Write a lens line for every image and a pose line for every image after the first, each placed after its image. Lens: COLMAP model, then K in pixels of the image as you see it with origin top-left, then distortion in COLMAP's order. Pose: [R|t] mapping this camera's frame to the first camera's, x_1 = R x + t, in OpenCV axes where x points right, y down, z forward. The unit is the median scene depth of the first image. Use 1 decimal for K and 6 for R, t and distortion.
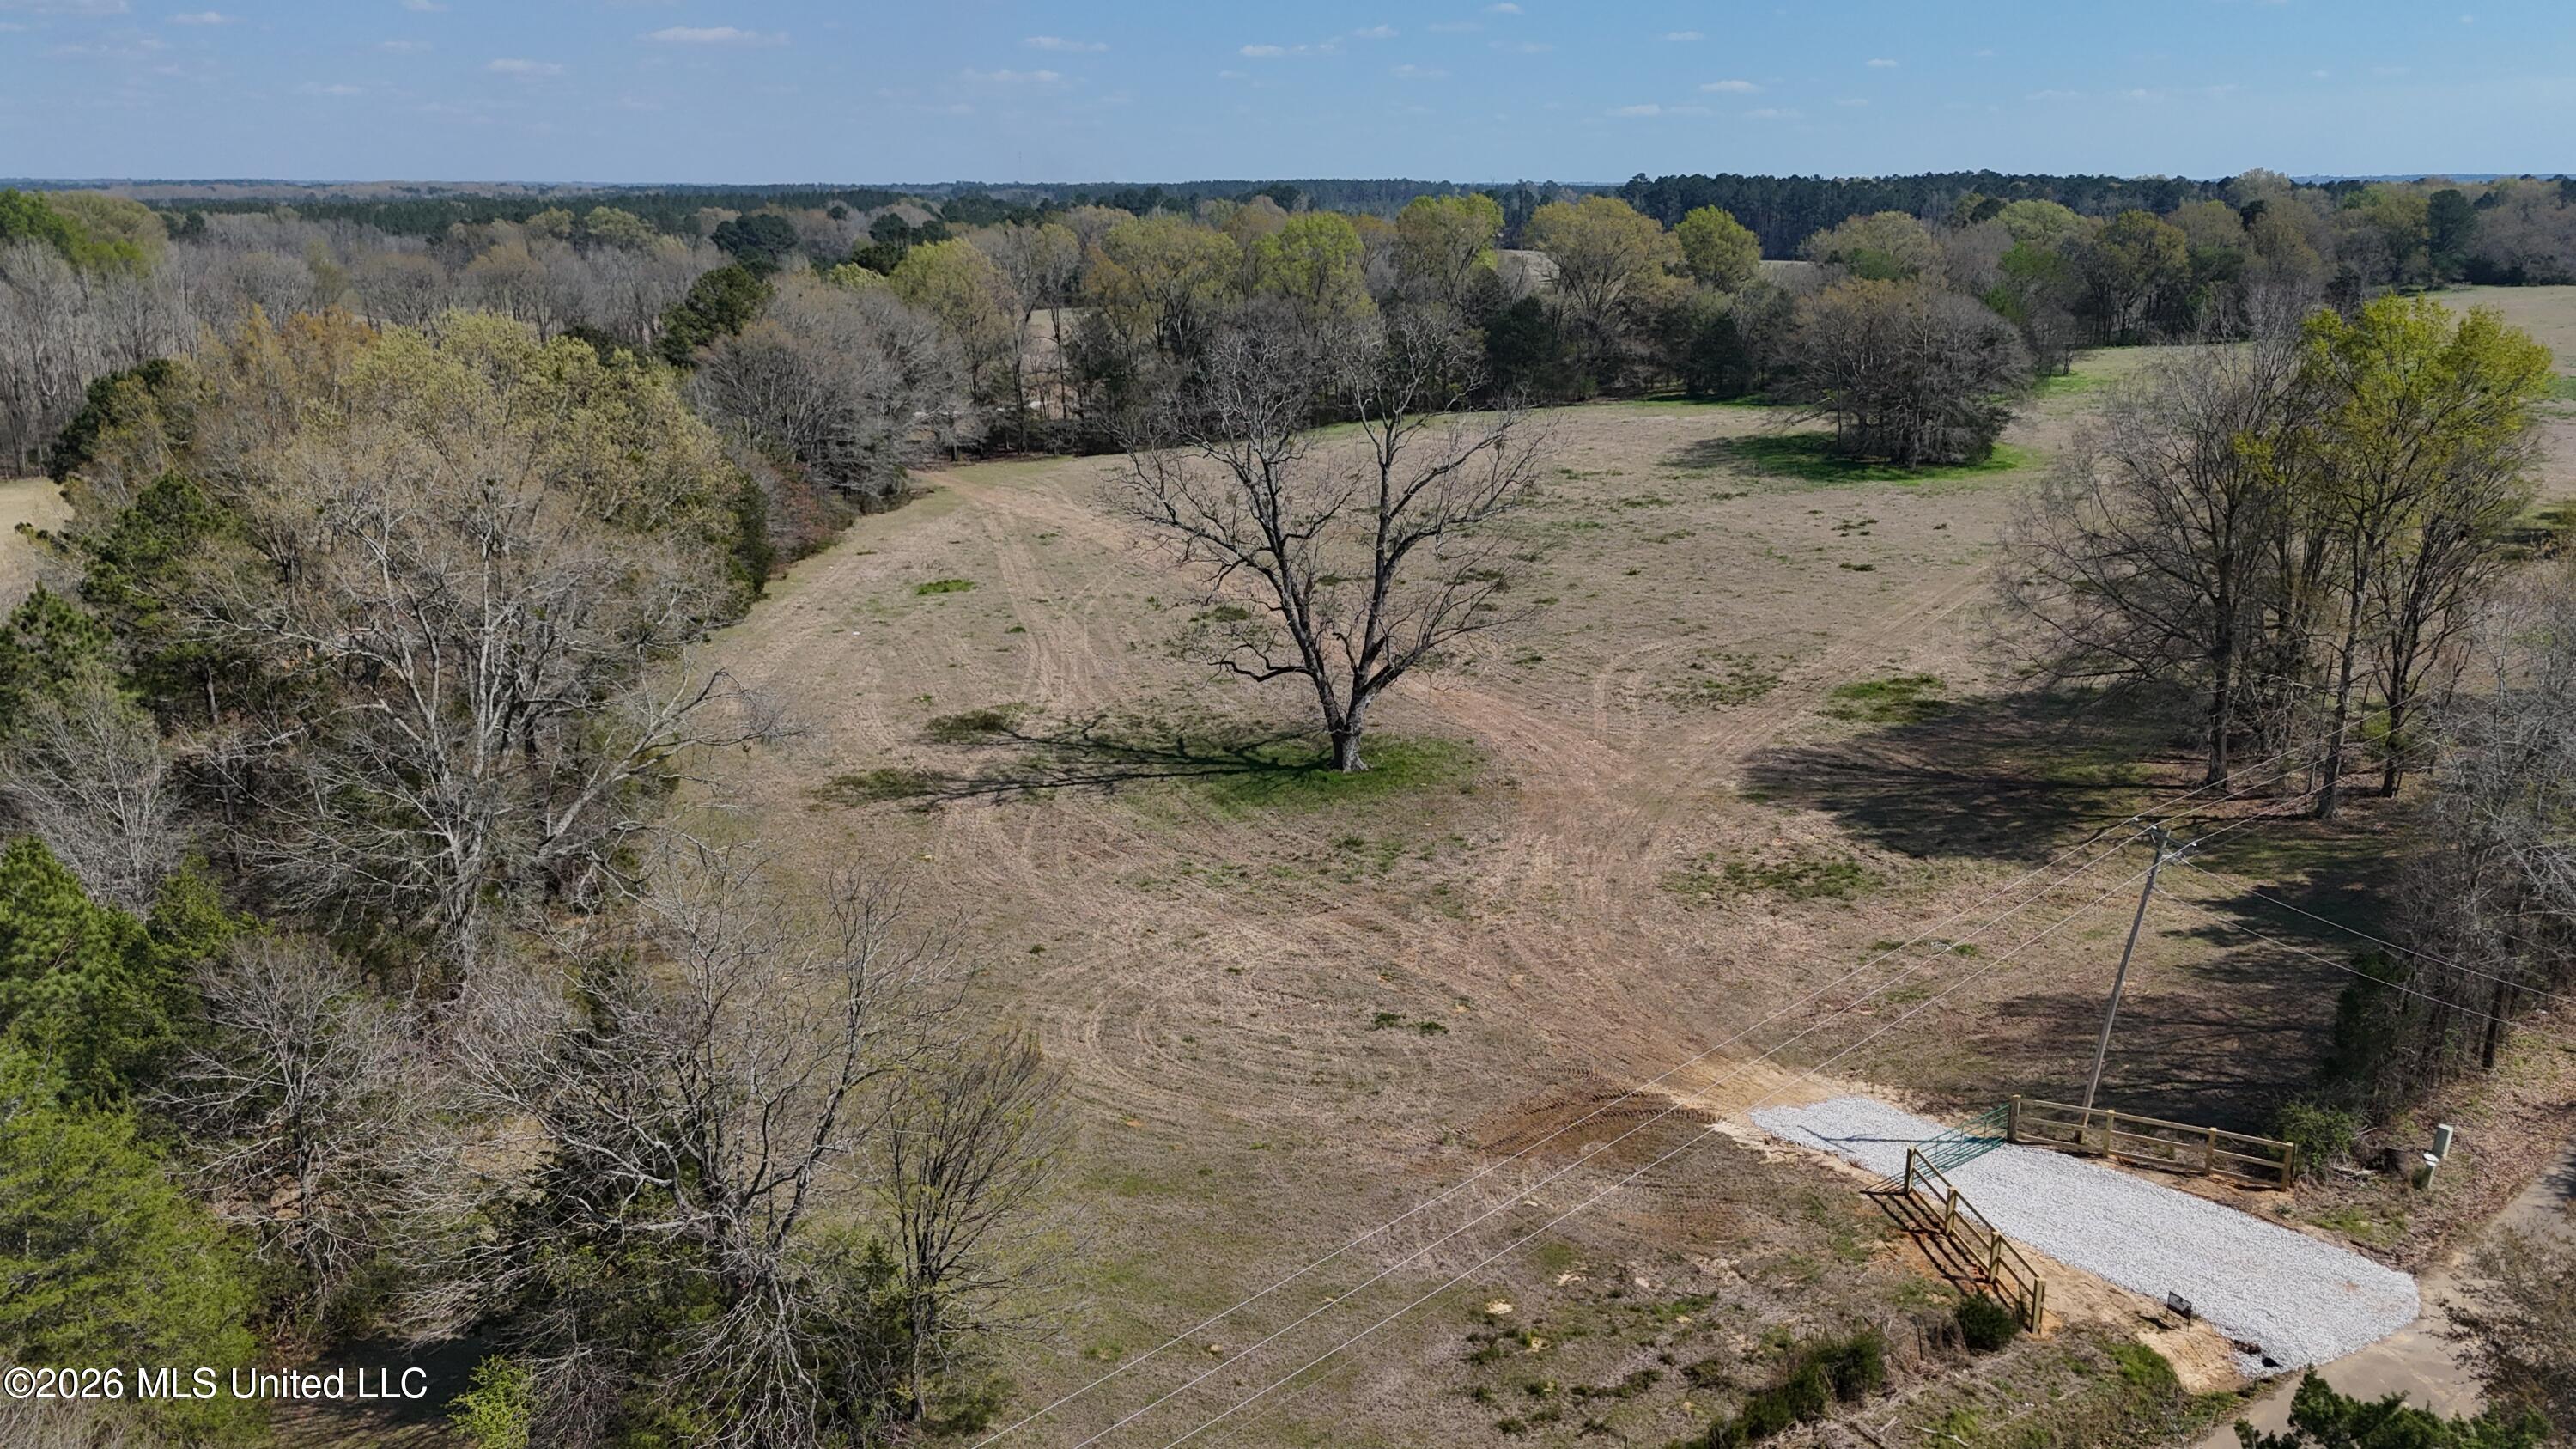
lens RADIAL K [[1793.7, 0, 1279.0], [0, 1793.7, 719.9], [0, 0, 1]] dist [-0.010655, -0.017313]
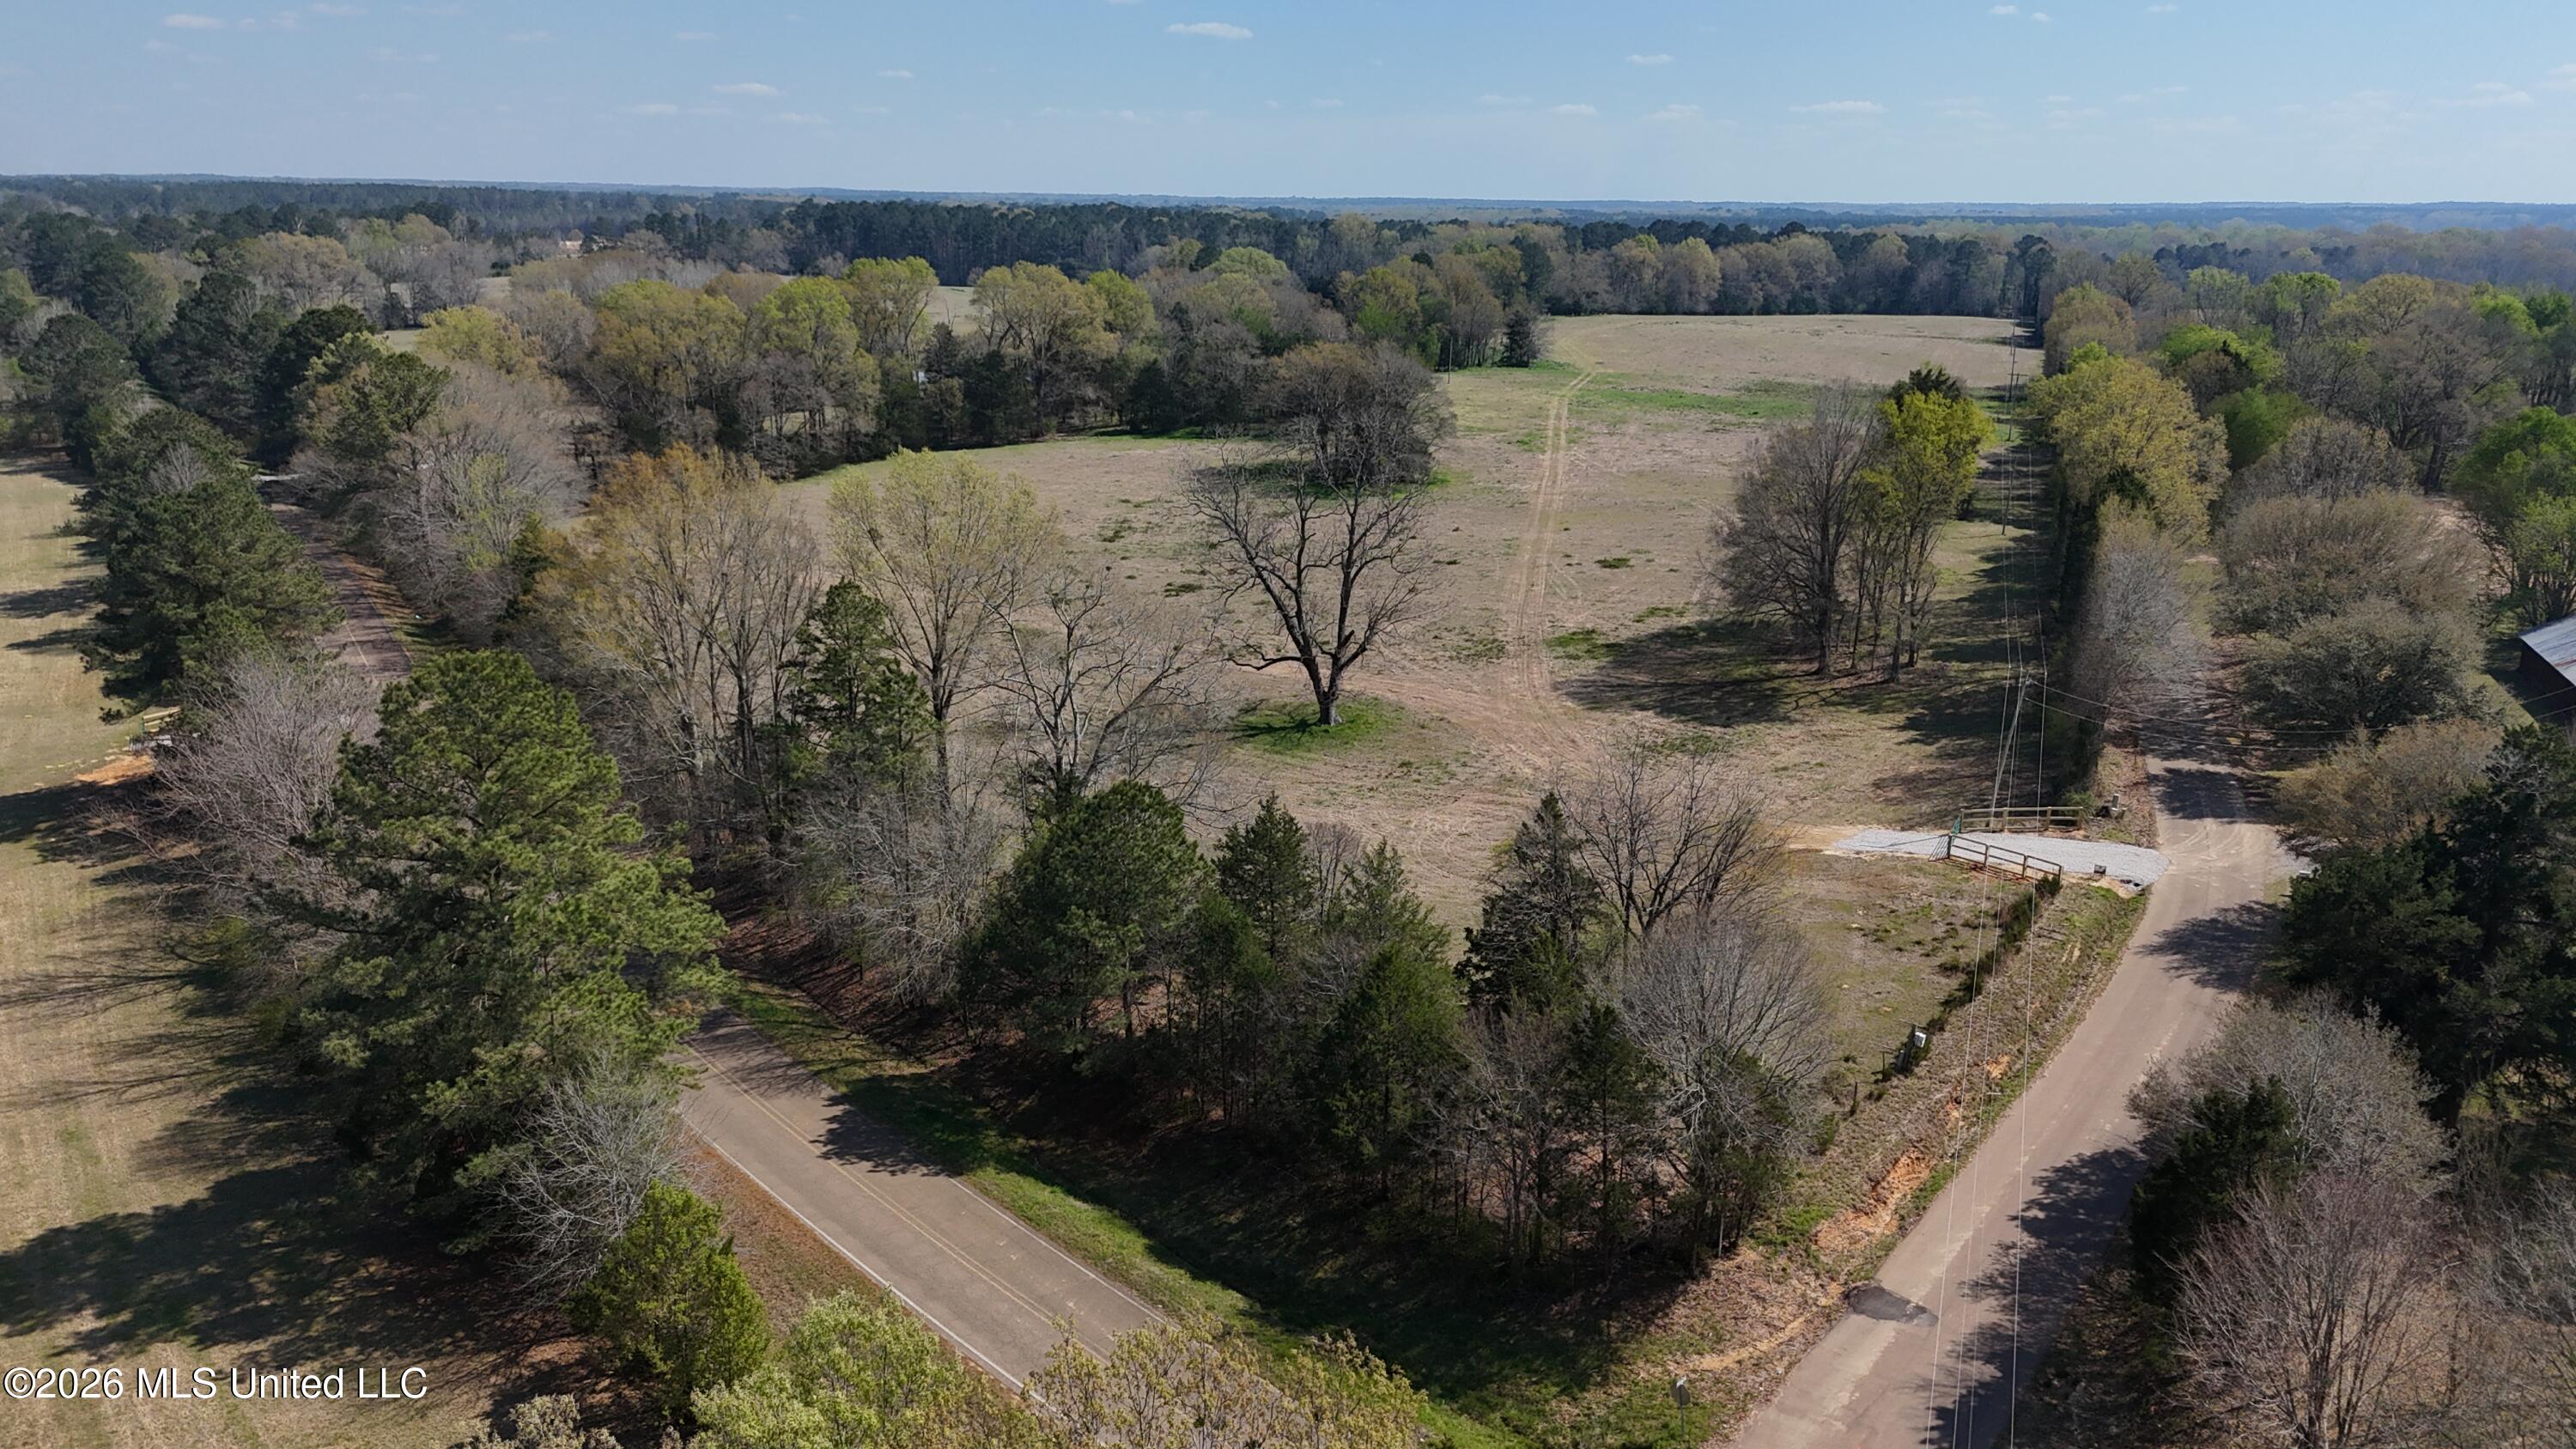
lens RADIAL K [[1793.7, 0, 1304.5], [0, 1793.7, 727.8], [0, 0, 1]] dist [-0.010655, -0.017313]
pose [[0.869062, -0.110520, 0.482200, -0.659304], [0.110237, 0.993481, 0.029027, -0.013900], [-0.482265, 0.027930, 0.875580, -0.236134]]
